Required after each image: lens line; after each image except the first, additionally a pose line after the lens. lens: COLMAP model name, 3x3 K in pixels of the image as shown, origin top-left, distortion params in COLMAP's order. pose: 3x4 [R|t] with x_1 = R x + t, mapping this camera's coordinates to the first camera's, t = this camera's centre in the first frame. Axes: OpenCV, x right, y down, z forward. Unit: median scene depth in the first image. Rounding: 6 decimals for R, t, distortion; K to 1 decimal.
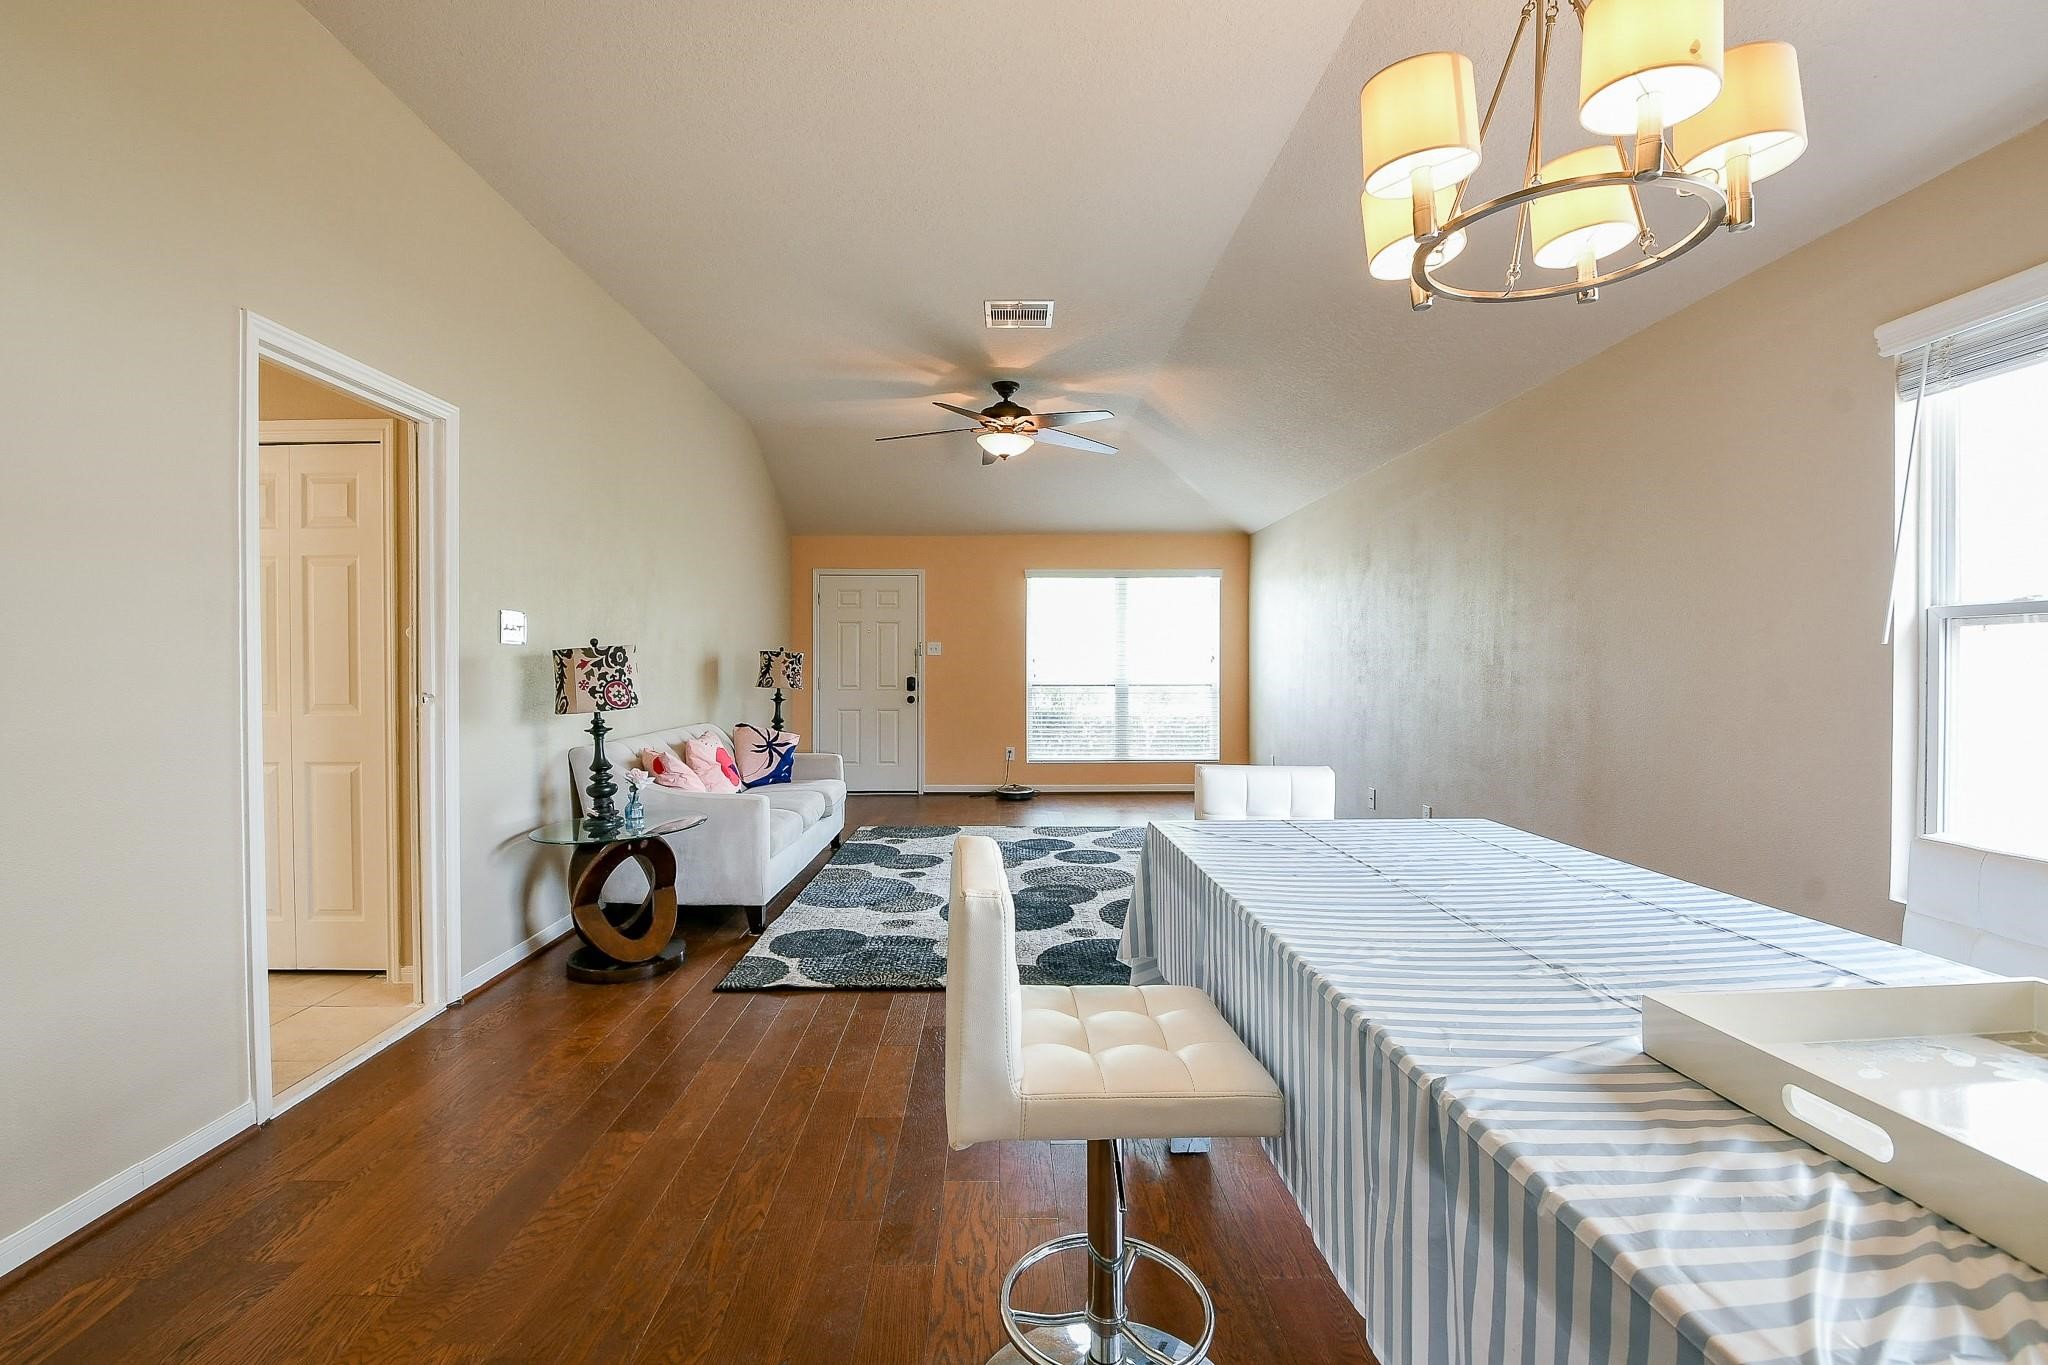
lens RADIAL K [[903.8, 0, 1022.7], [0, 903.8, 675.9], [0, 0, 1]] dist [0.016931, -0.026850]
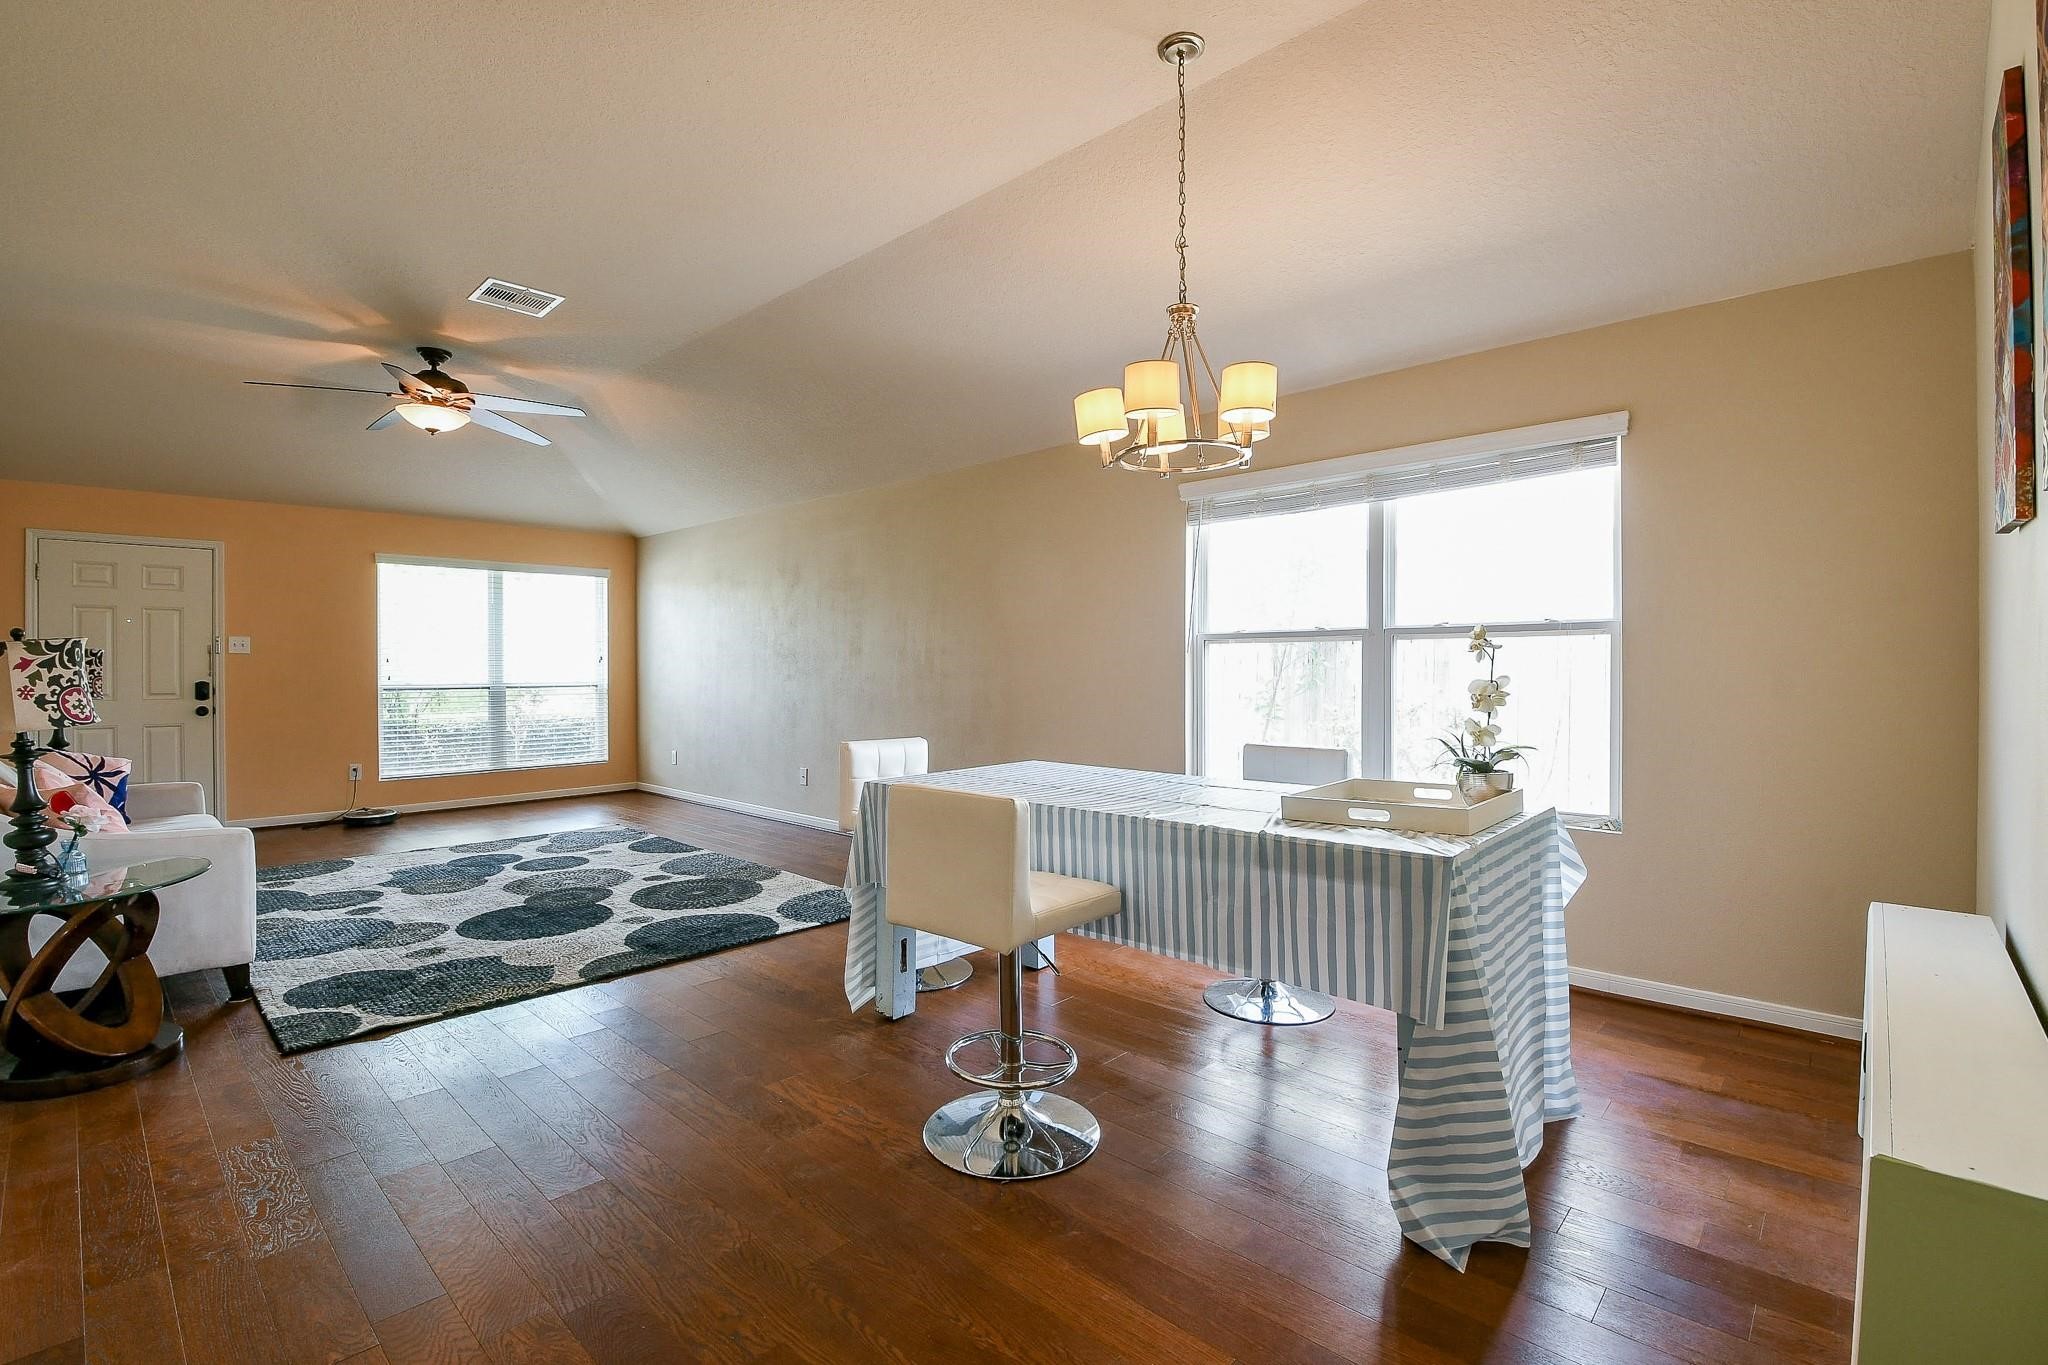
lens RADIAL K [[903.8, 0, 1022.7], [0, 903.8, 675.9], [0, 0, 1]] dist [0.016931, -0.026850]
pose [[0.700696, -0.009276, 0.713400, -0.260391], [0.010353, 0.999942, 0.002834, 0.001716], [-0.713385, 0.005400, 0.700751, -0.038847]]
